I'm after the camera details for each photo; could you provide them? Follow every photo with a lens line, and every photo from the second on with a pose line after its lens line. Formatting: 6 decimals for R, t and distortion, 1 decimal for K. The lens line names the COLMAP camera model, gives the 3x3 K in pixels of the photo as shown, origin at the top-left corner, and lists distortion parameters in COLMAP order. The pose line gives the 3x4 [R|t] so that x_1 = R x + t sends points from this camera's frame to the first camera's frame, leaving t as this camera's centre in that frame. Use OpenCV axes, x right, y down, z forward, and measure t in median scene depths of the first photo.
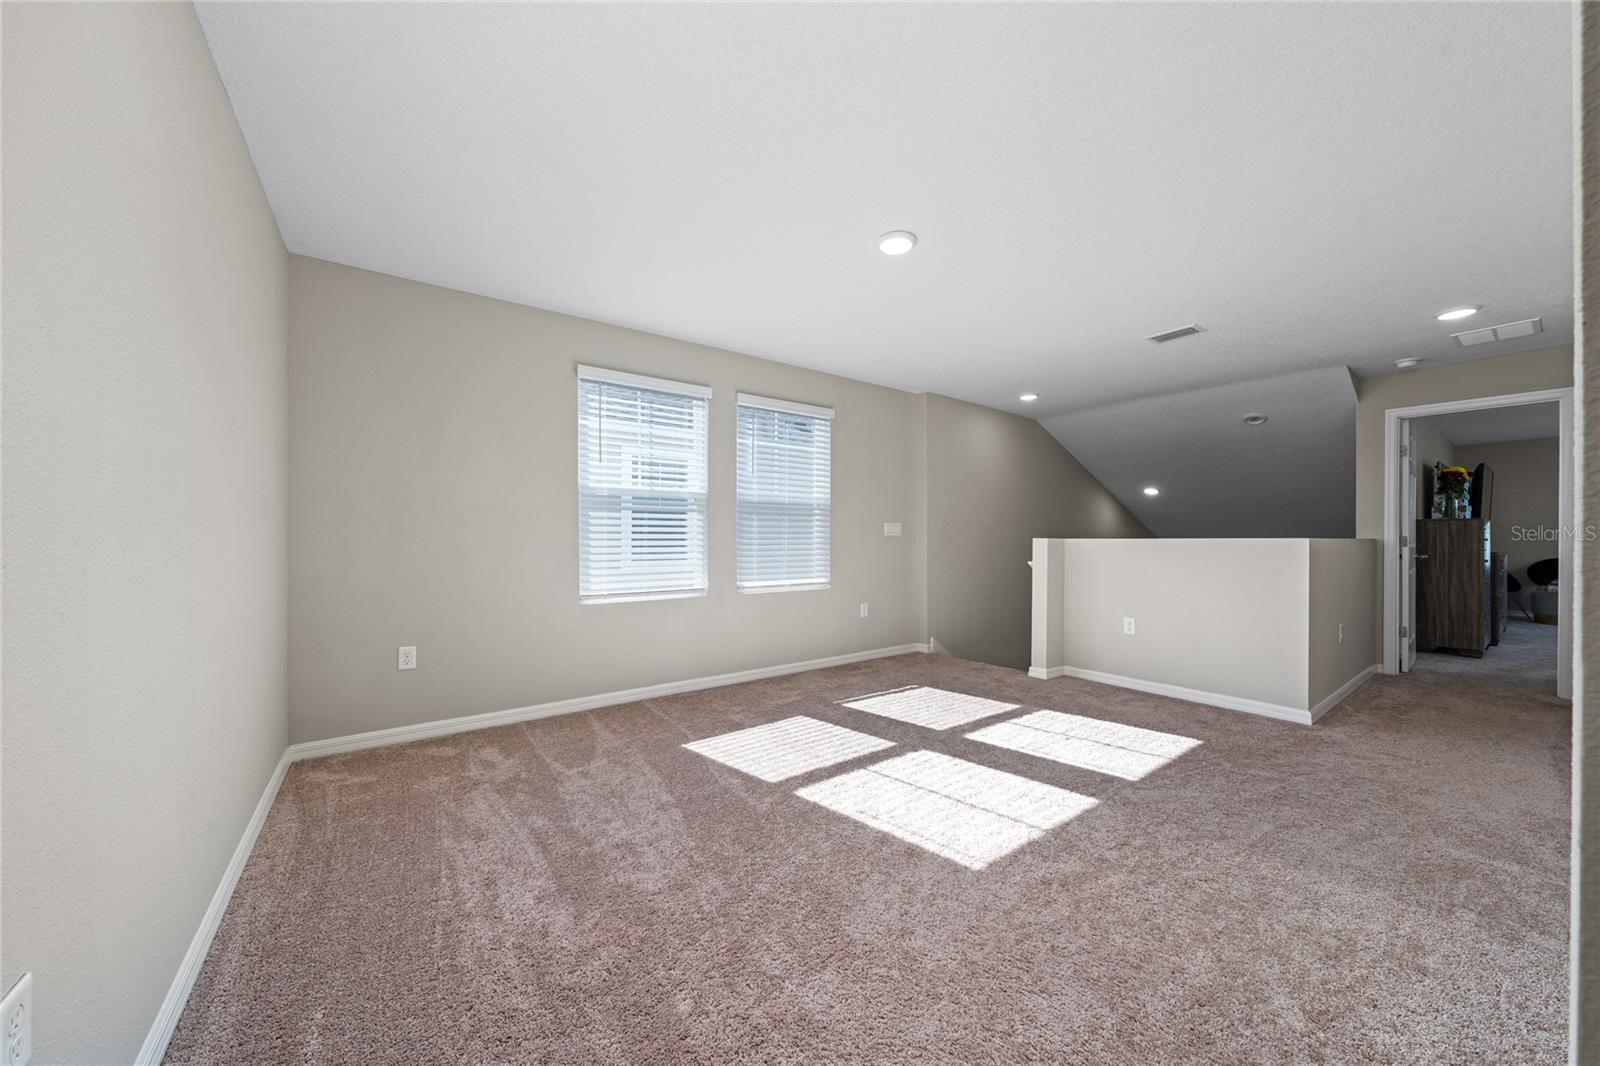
lens RADIAL K [[547.6, 0, 800.4], [0, 547.6, 532.5], [0, 0, 1]] dist [0.000418, -0.000050]
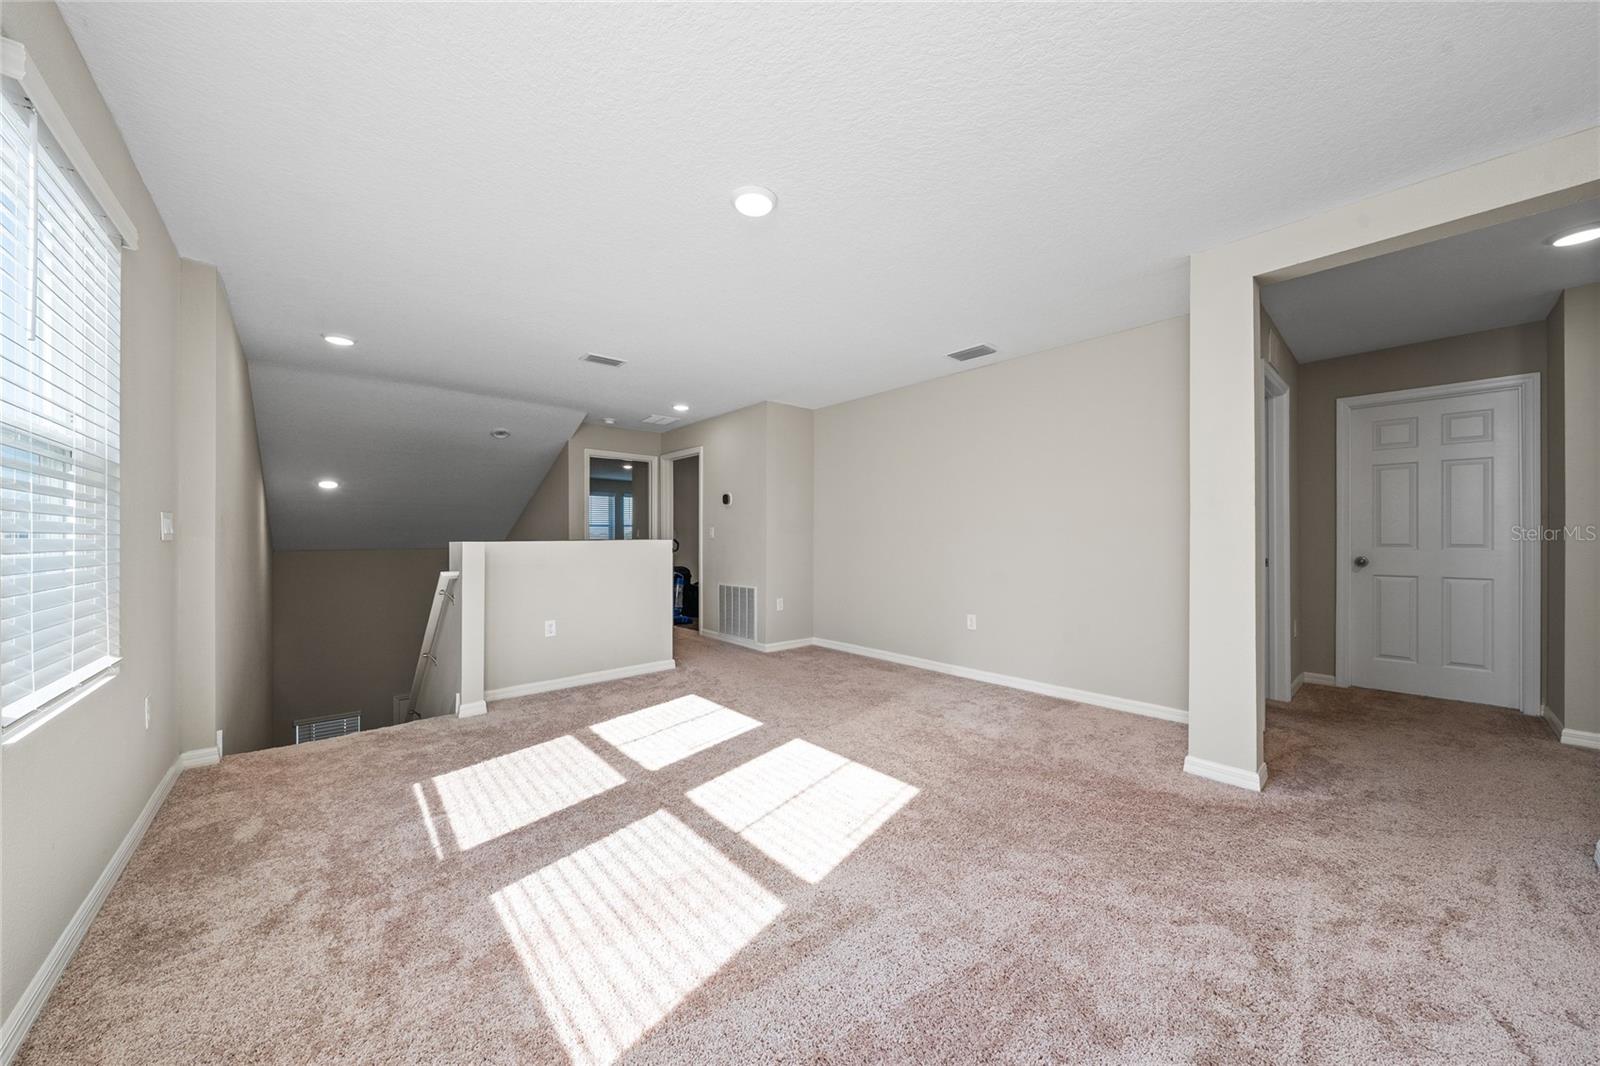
lens RADIAL K [[547.6, 0, 803.1], [0, 547.6, 537.4], [0, 0, 1]] dist [0.000418, -0.000050]
pose [[-0.082847, -0.003579, 0.996556, -0.502224], [-0.002388, 0.999991, 0.003393, -0.000493], [-0.996559, -0.002098, -0.082855, 0.717207]]
